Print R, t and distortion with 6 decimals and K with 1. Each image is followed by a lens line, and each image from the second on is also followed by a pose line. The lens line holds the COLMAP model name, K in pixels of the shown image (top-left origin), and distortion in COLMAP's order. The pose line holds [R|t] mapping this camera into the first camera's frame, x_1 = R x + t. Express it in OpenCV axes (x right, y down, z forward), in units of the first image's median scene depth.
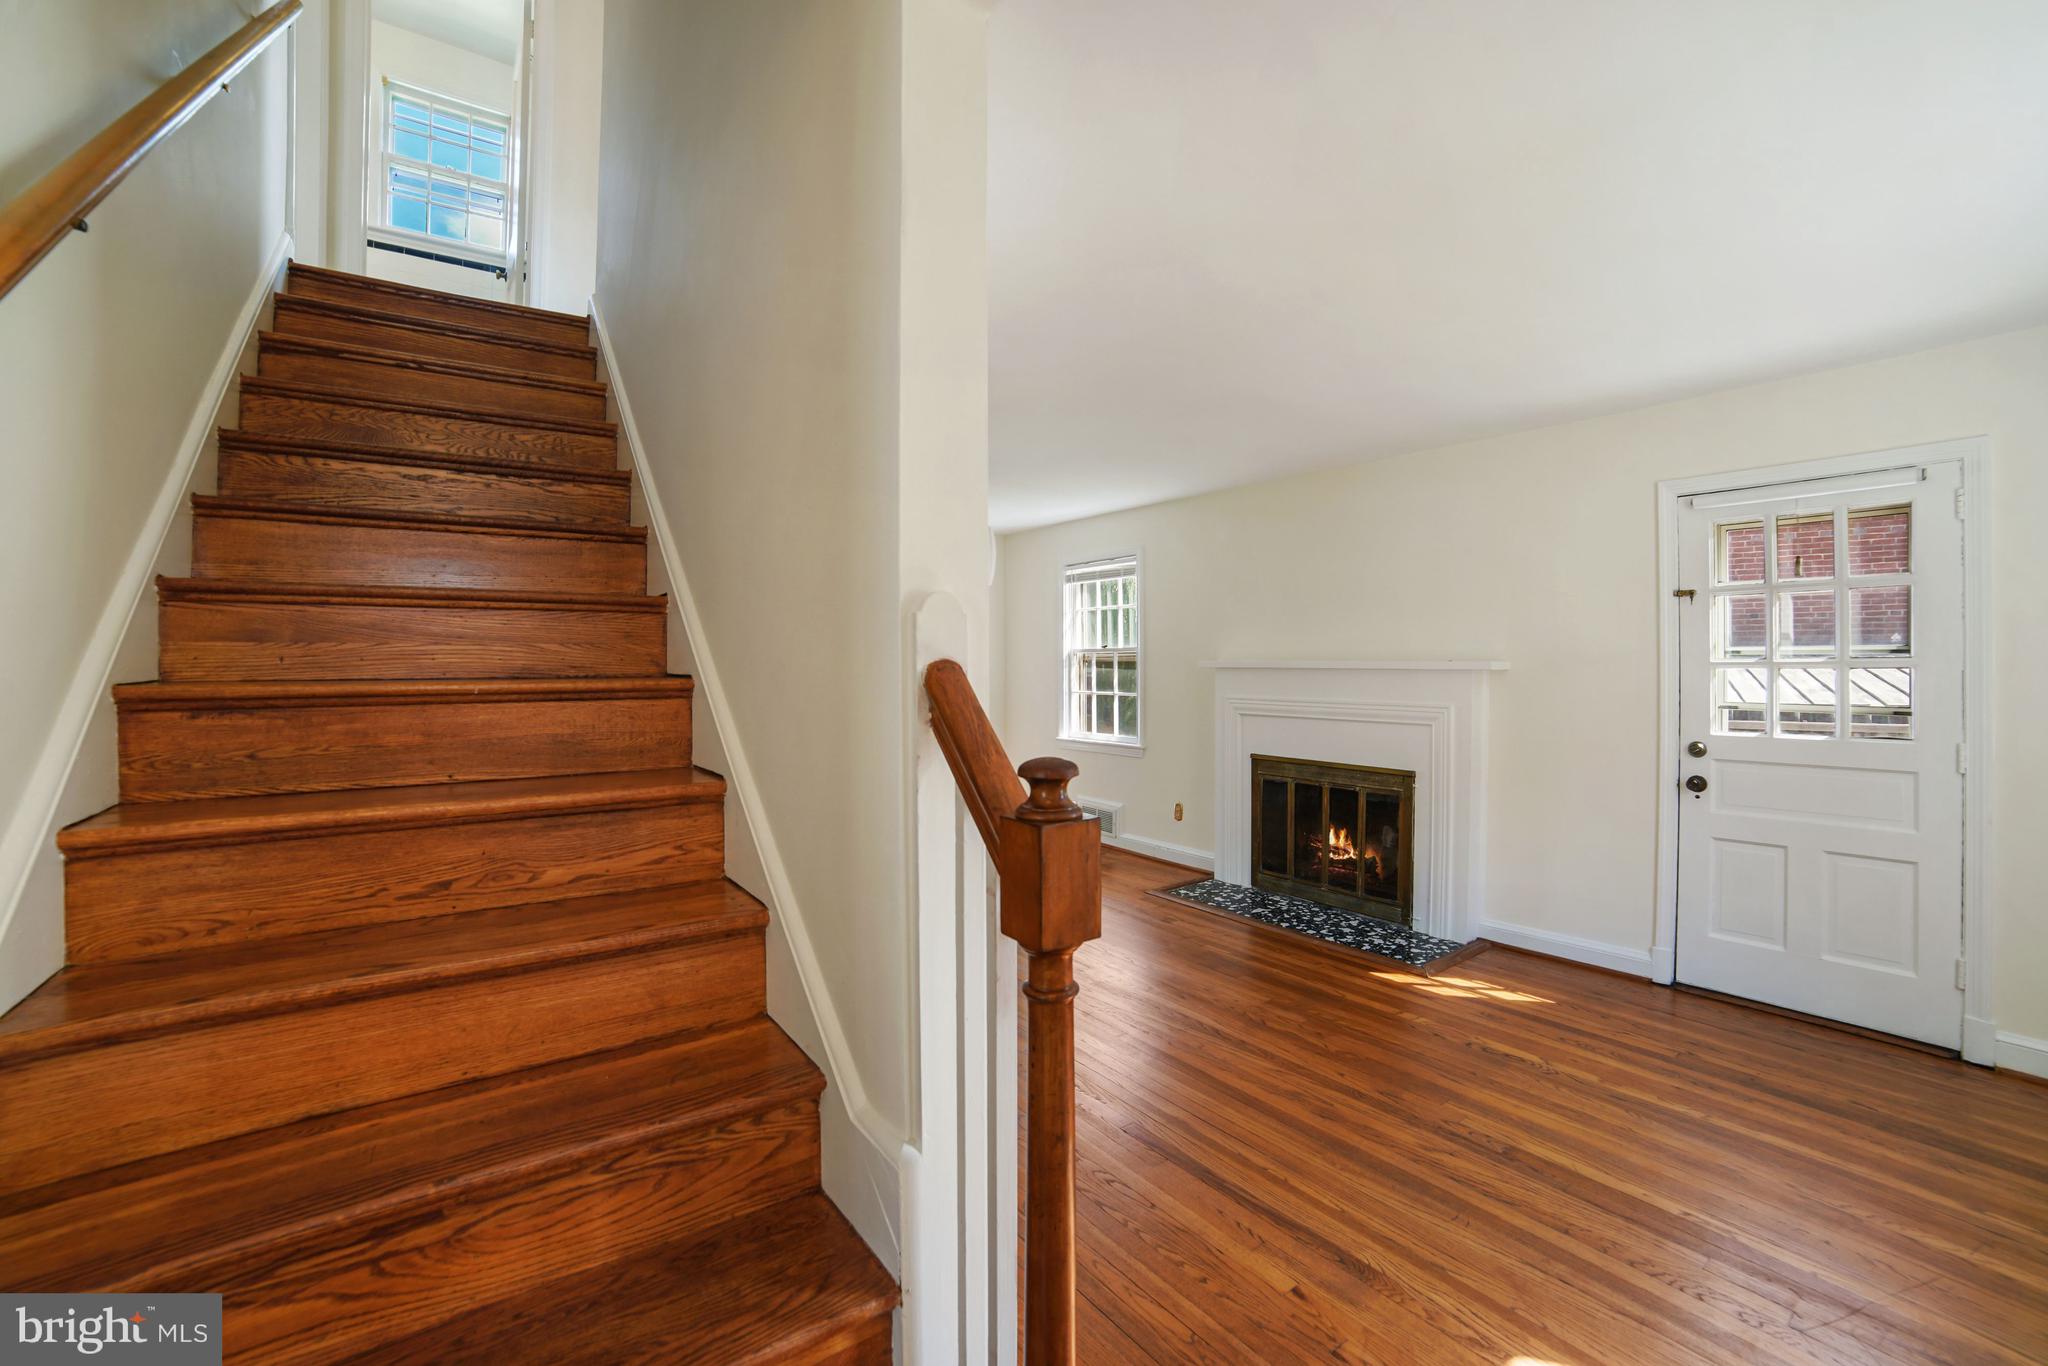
lens RADIAL K [[845.9, 0, 1079.7], [0, 845.9, 667.0], [0, 0, 1]] dist [-0.056321, 0.009800]
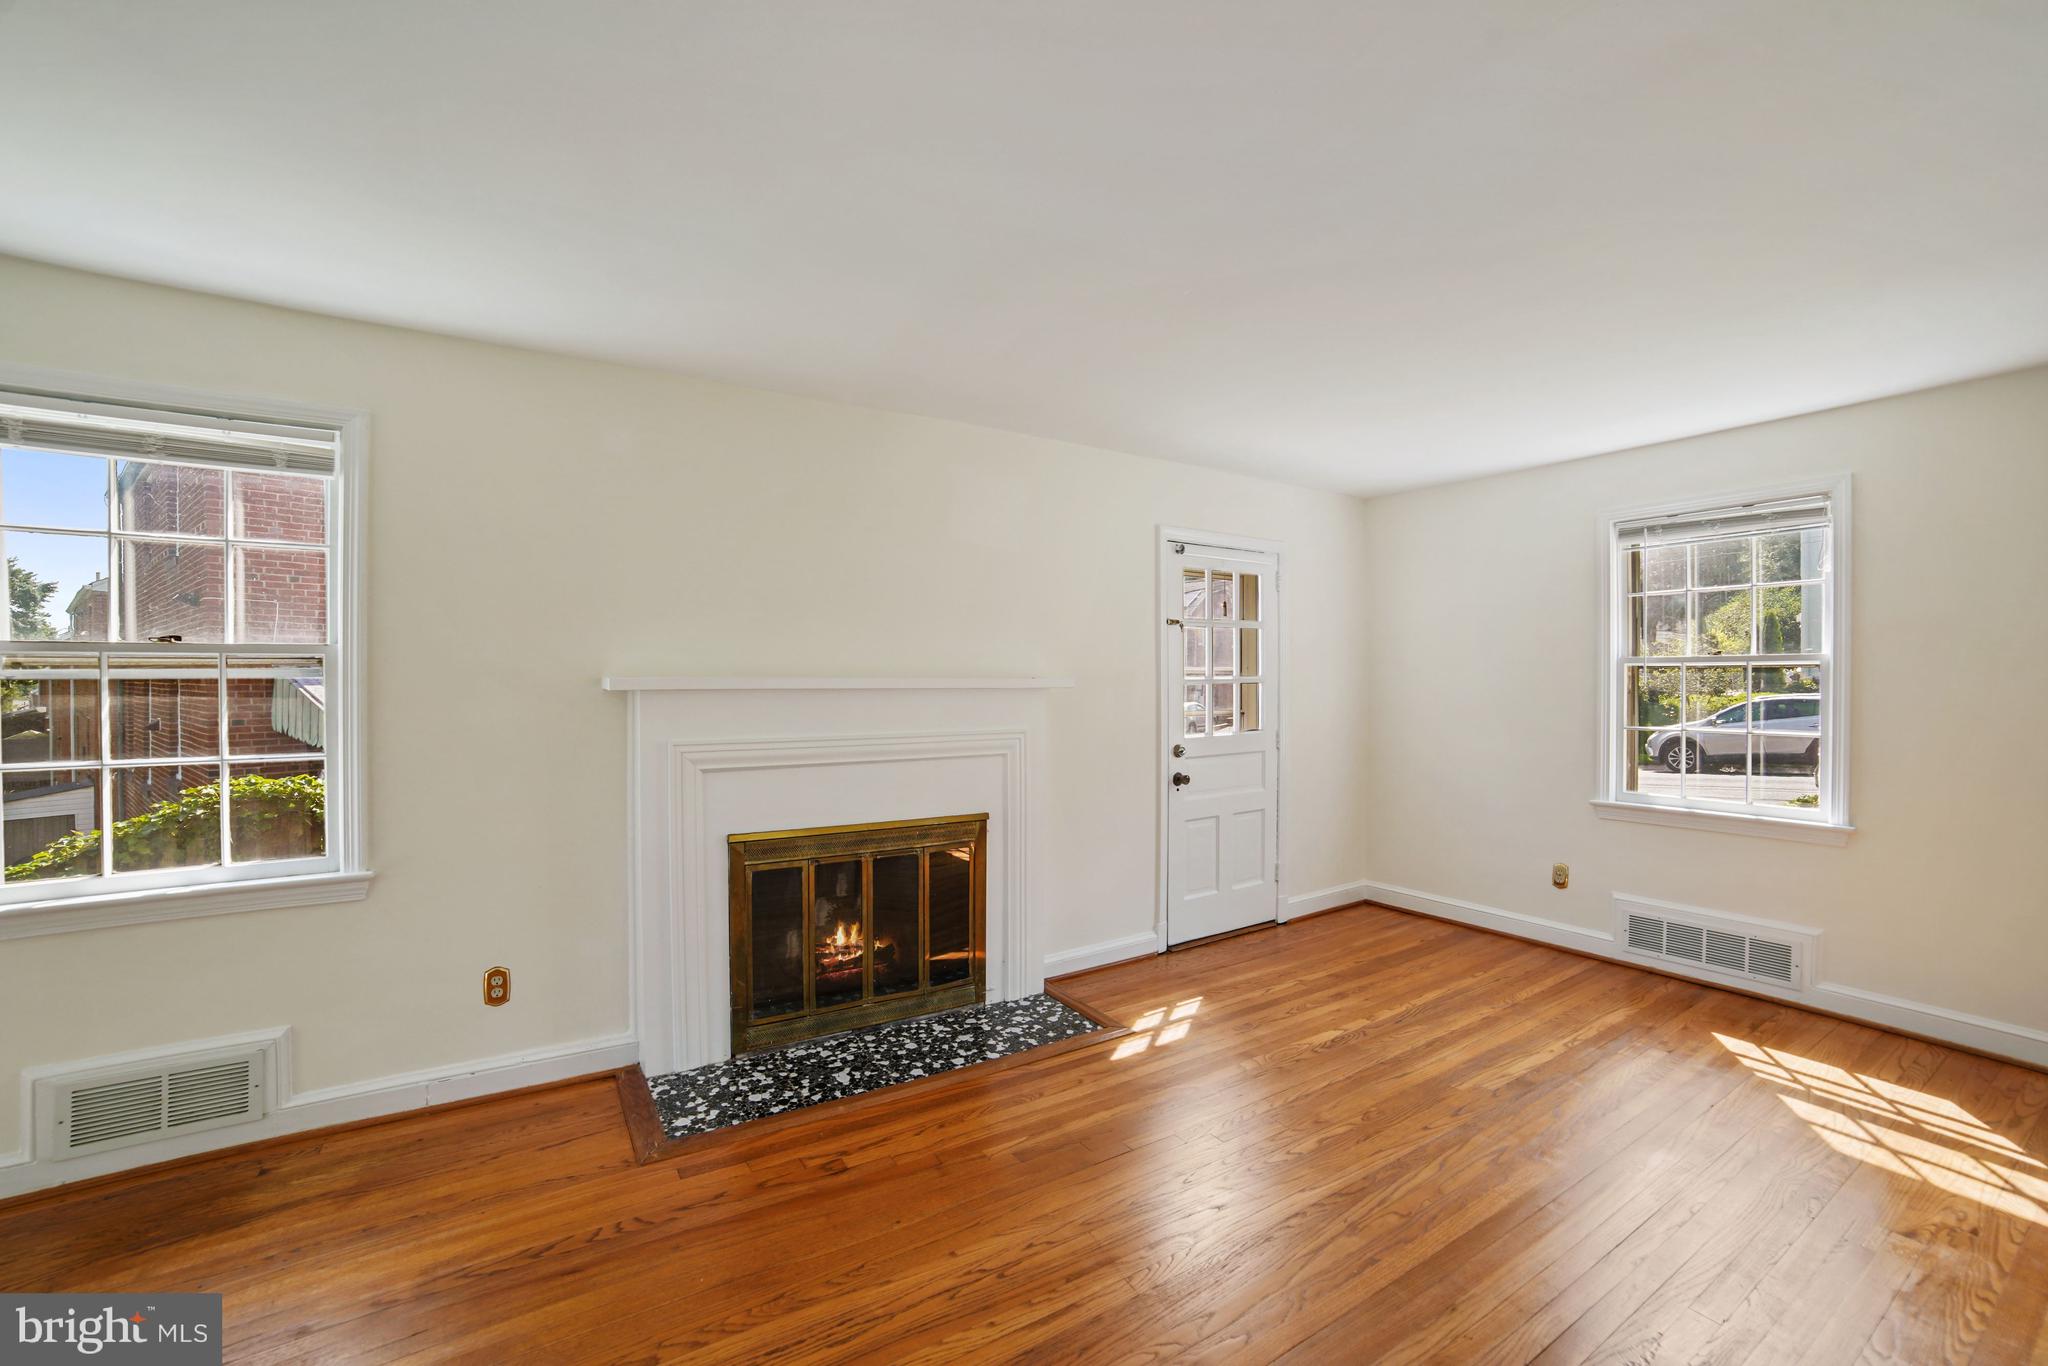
lens RADIAL K [[845.9, 0, 1041.5], [0, 845.9, 678.0], [0, 0, 1]] dist [-0.056321, 0.009800]
pose [[0.114073, -0.002015, 0.993470, -0.492408], [0.003853, 0.999991, 0.001586, -0.010924], [-0.993465, 0.003647, 0.114079, 0.997522]]
